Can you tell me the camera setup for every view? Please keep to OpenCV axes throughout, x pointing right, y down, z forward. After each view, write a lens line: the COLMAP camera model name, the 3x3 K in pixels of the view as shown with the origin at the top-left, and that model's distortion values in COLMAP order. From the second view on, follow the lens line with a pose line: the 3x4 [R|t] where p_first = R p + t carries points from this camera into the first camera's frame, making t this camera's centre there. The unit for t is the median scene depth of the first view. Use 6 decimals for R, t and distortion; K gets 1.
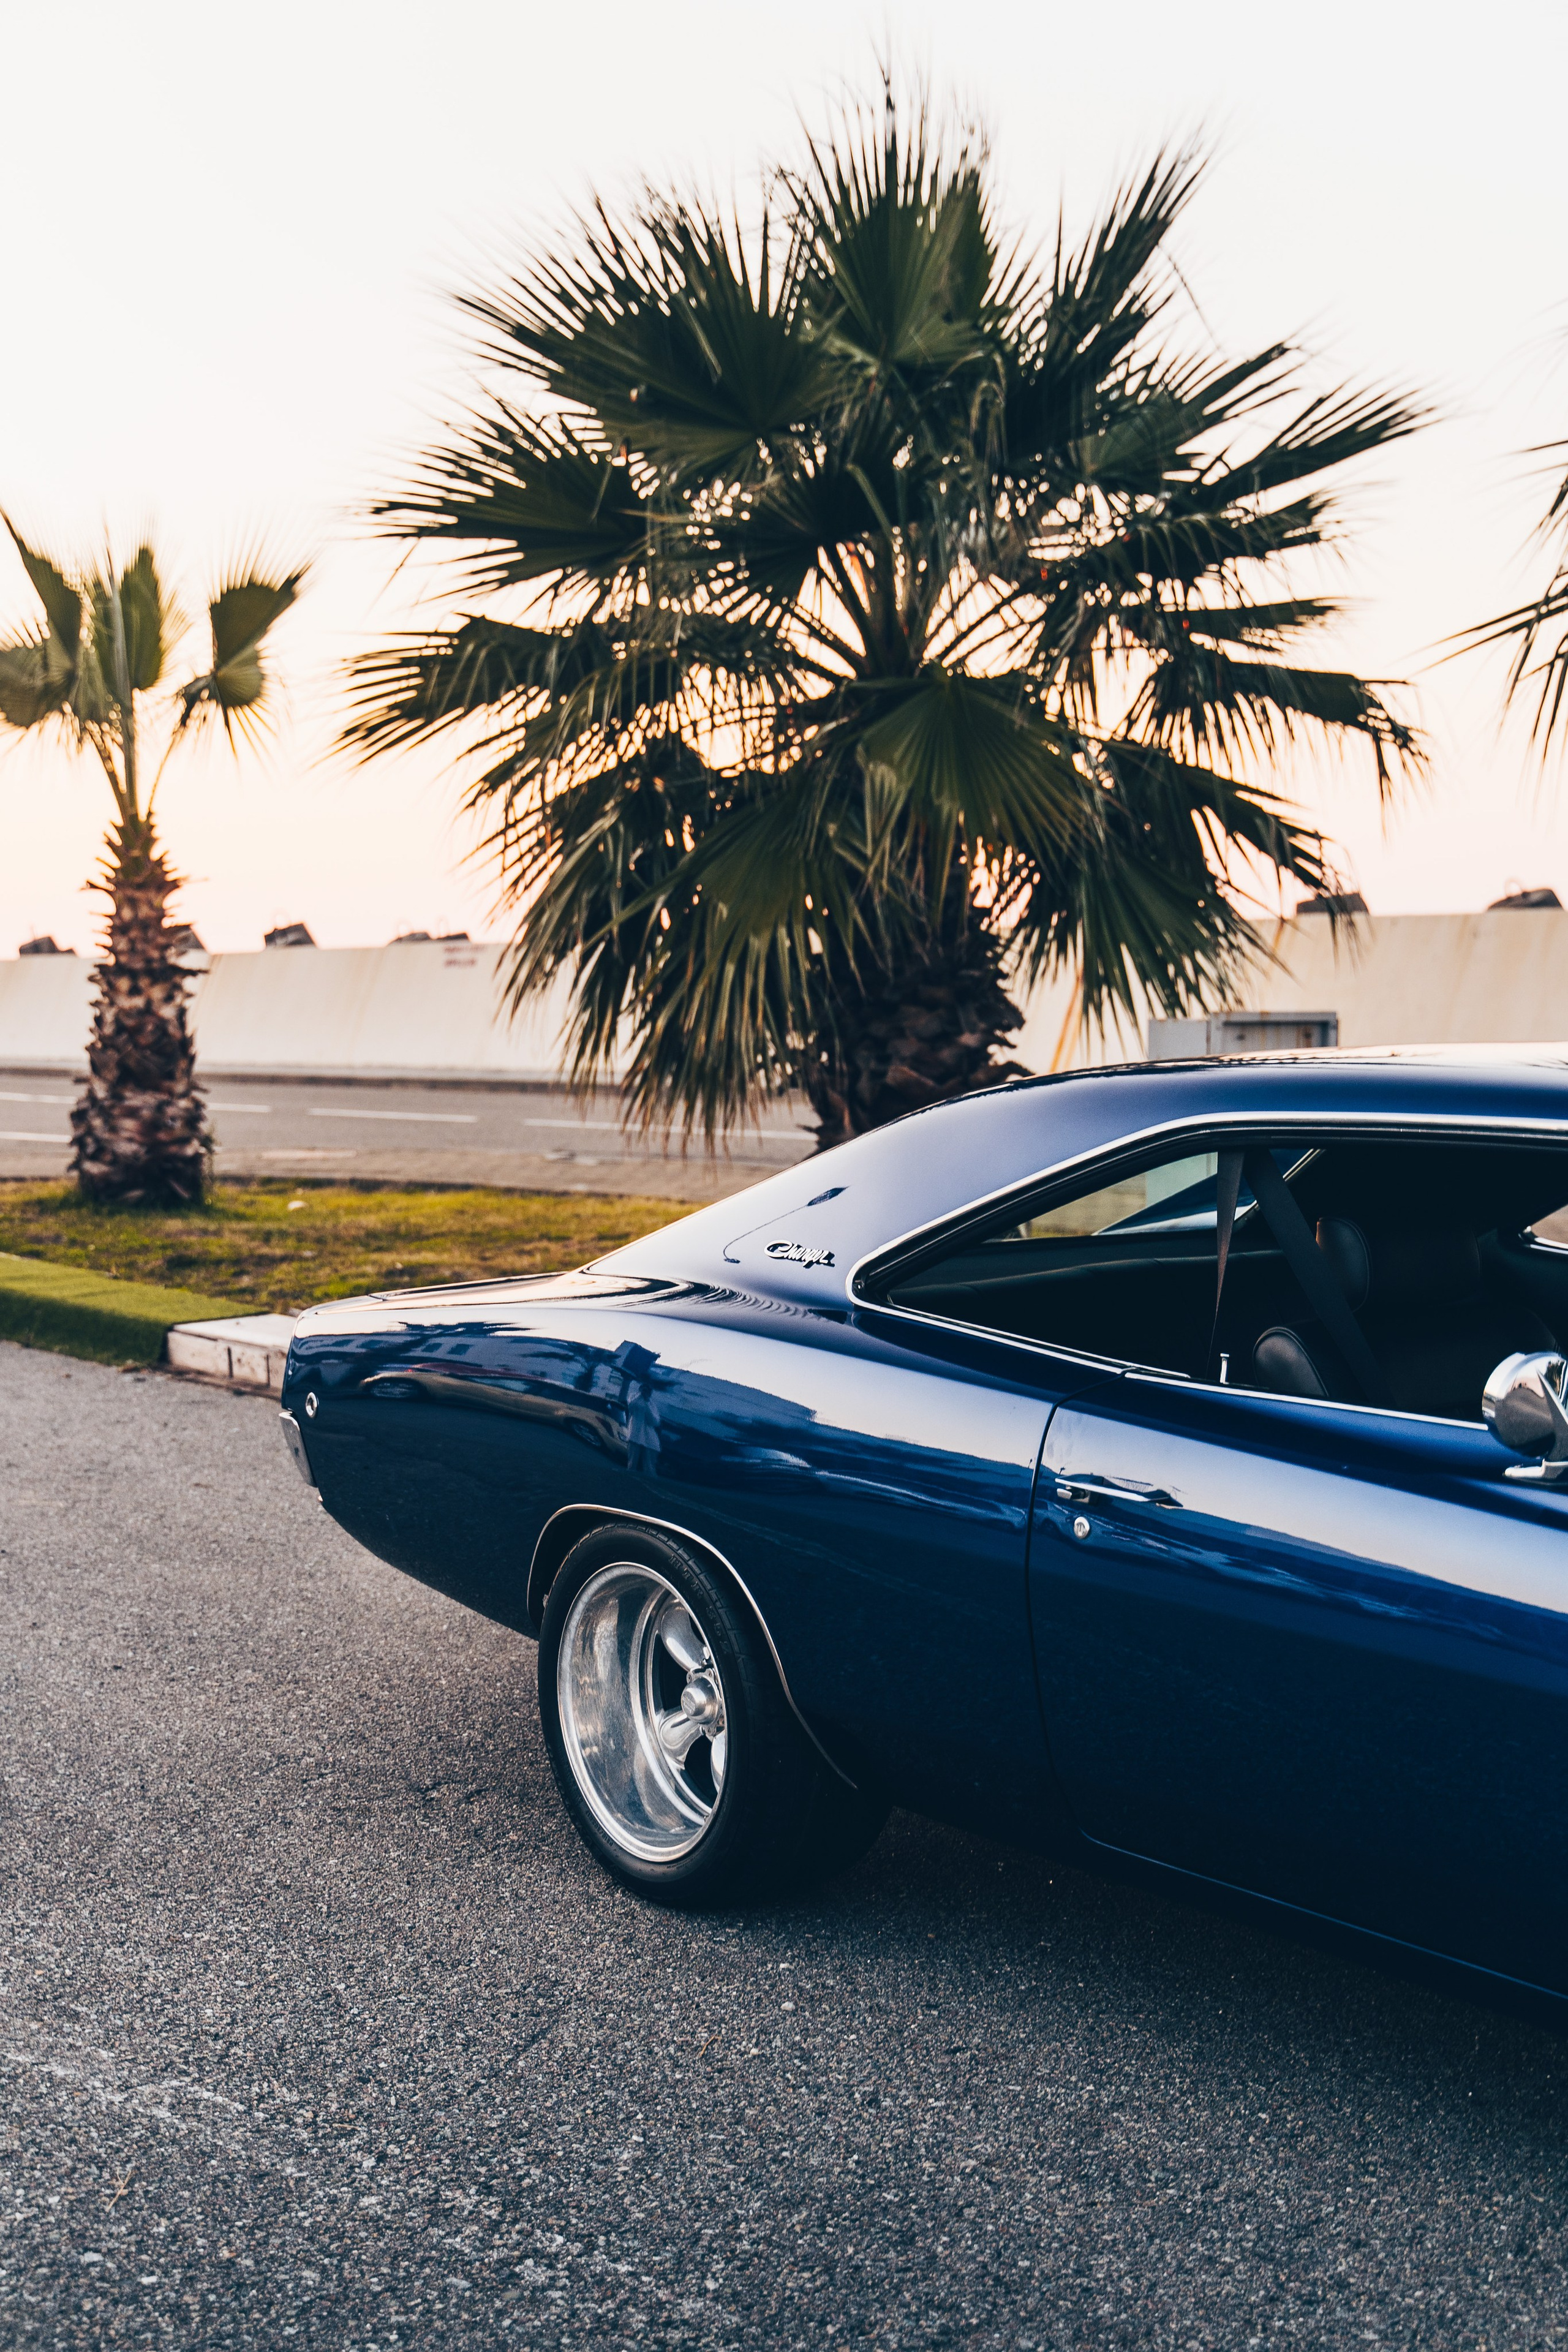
lens RADIAL K [[2852.4, 0, 787.0], [0, 2852.4, 1186.2], [0, 0, 1]] dist [0.005083, 0.000000]
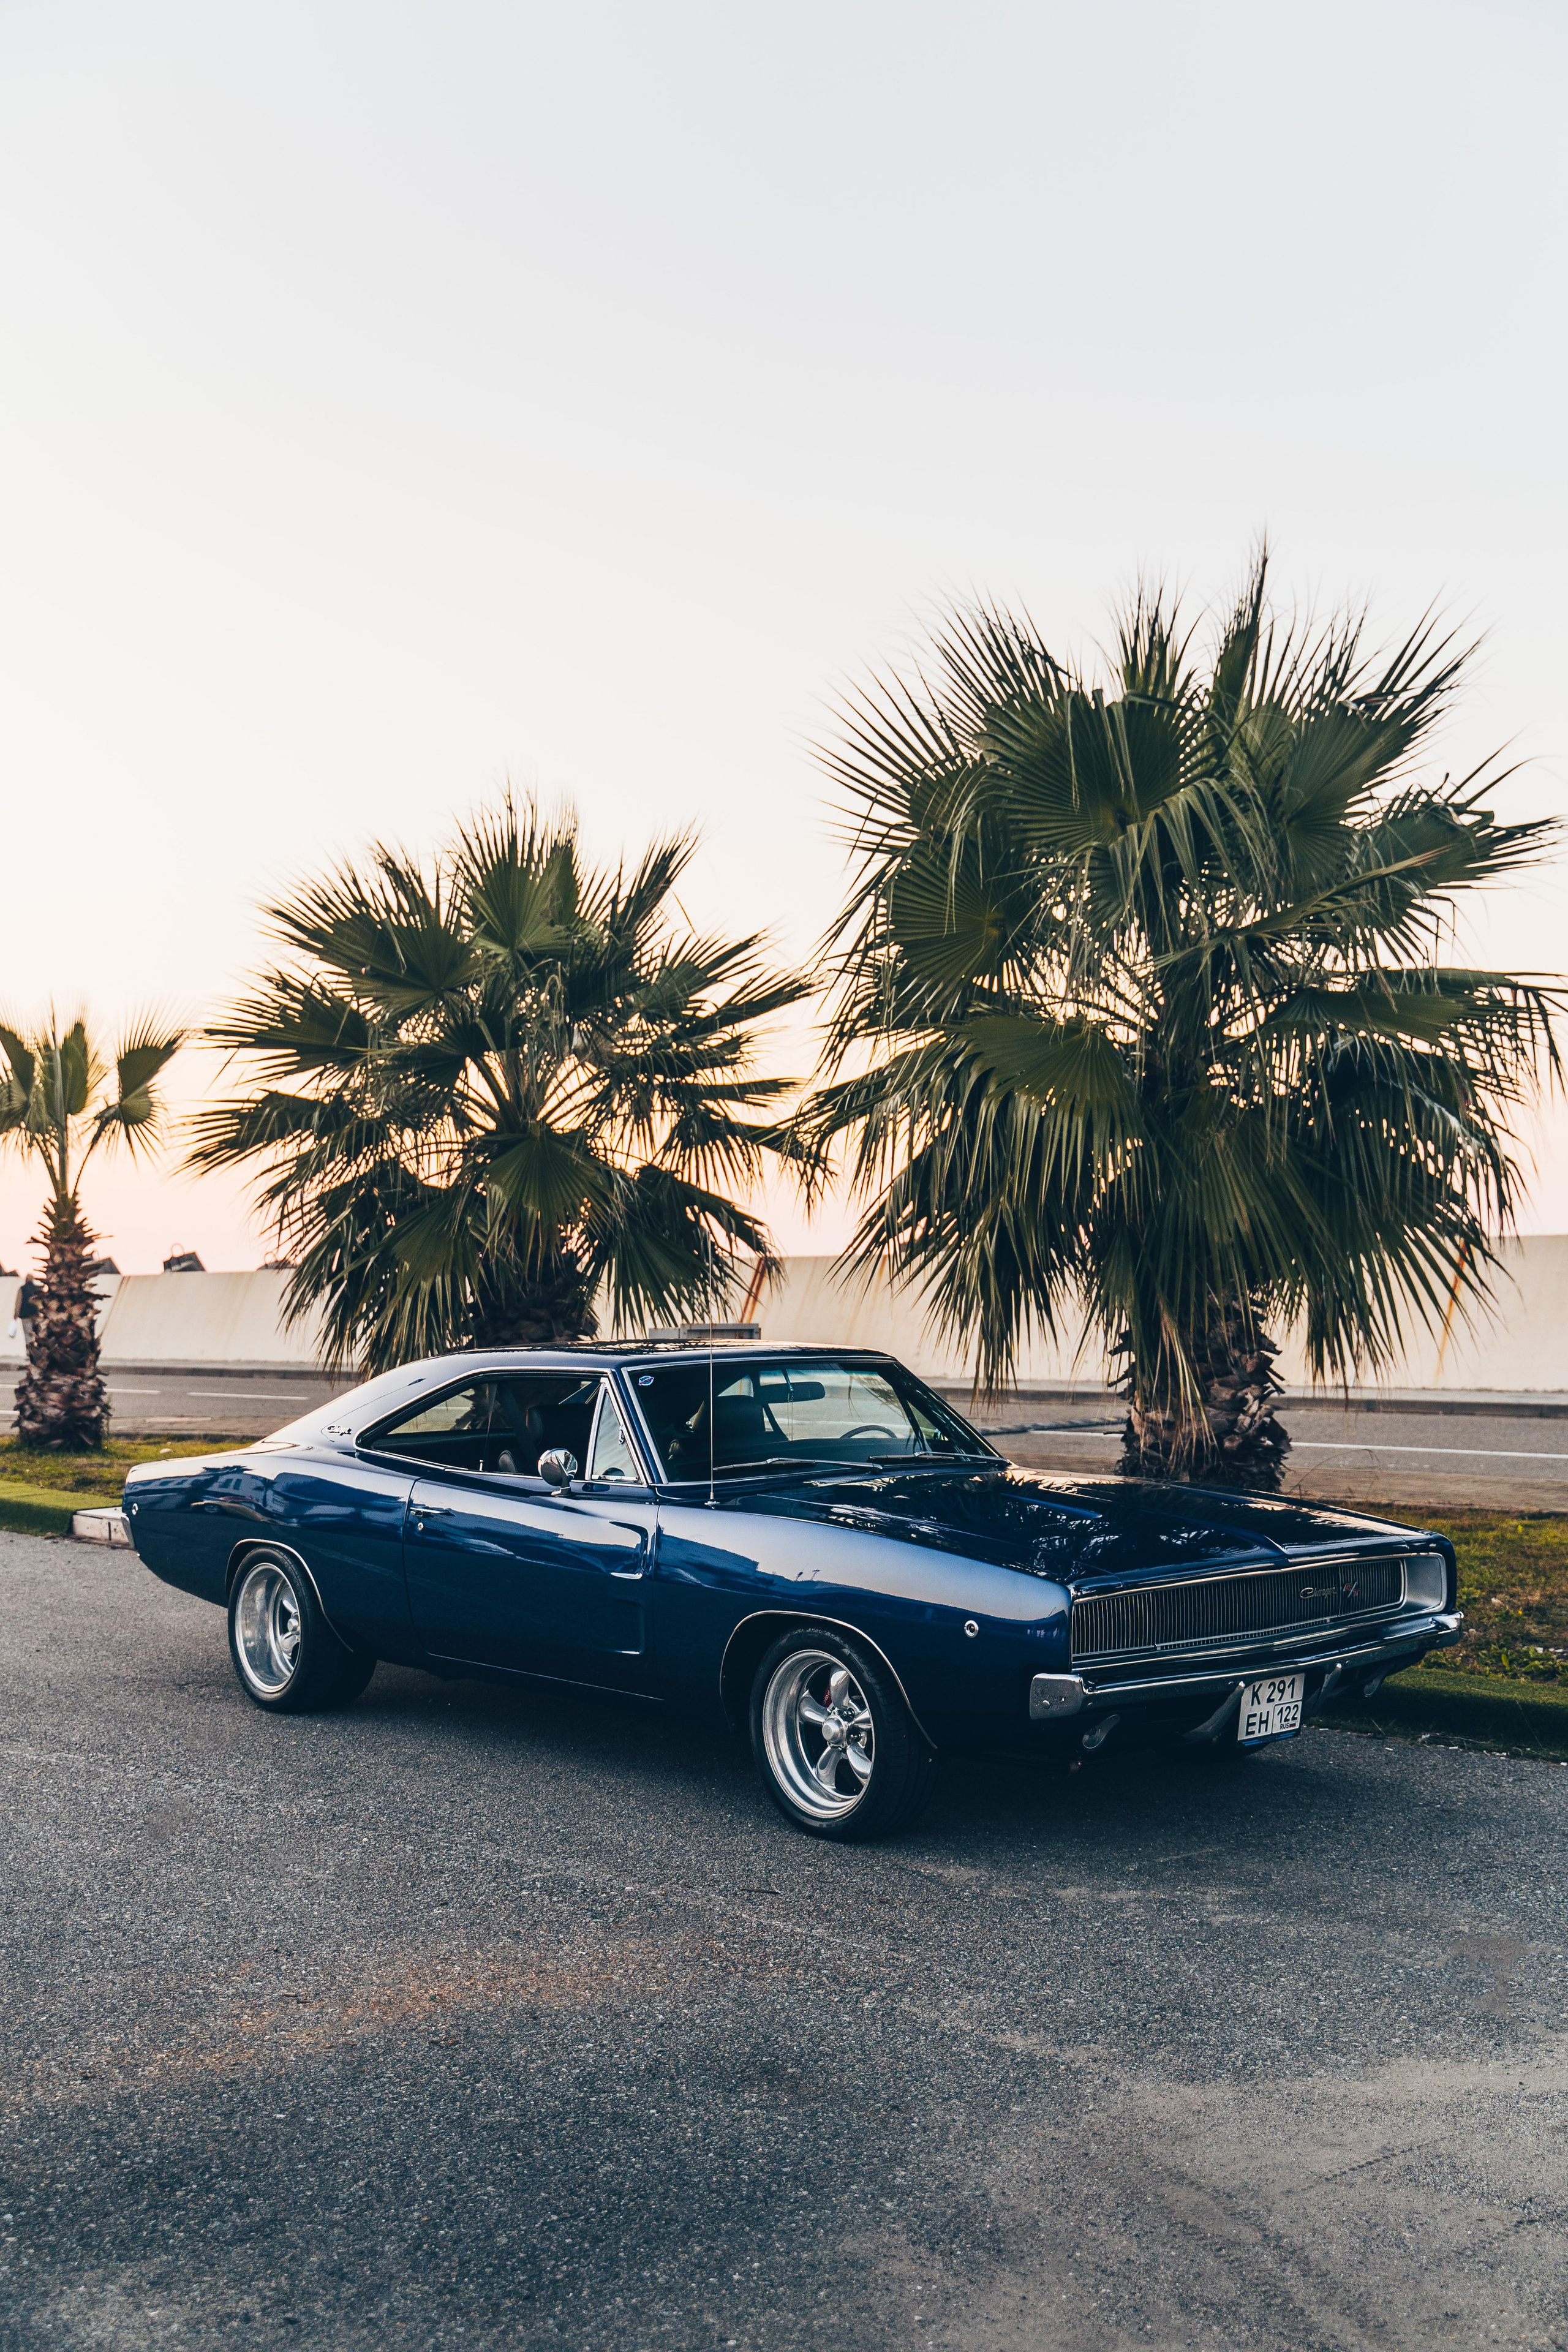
lens RADIAL K [[2383.1, 0, 787.5], [0, 2383.1, 1160.9], [0, 0, 1]] dist [-0.006250, 0.000000]
pose [[0.997526, 0.005166, 0.070108, 0.098483], [0.003767, 0.991935, -0.126695, 0.022645], [-0.070197, 0.126645, 0.989461, -0.423020]]
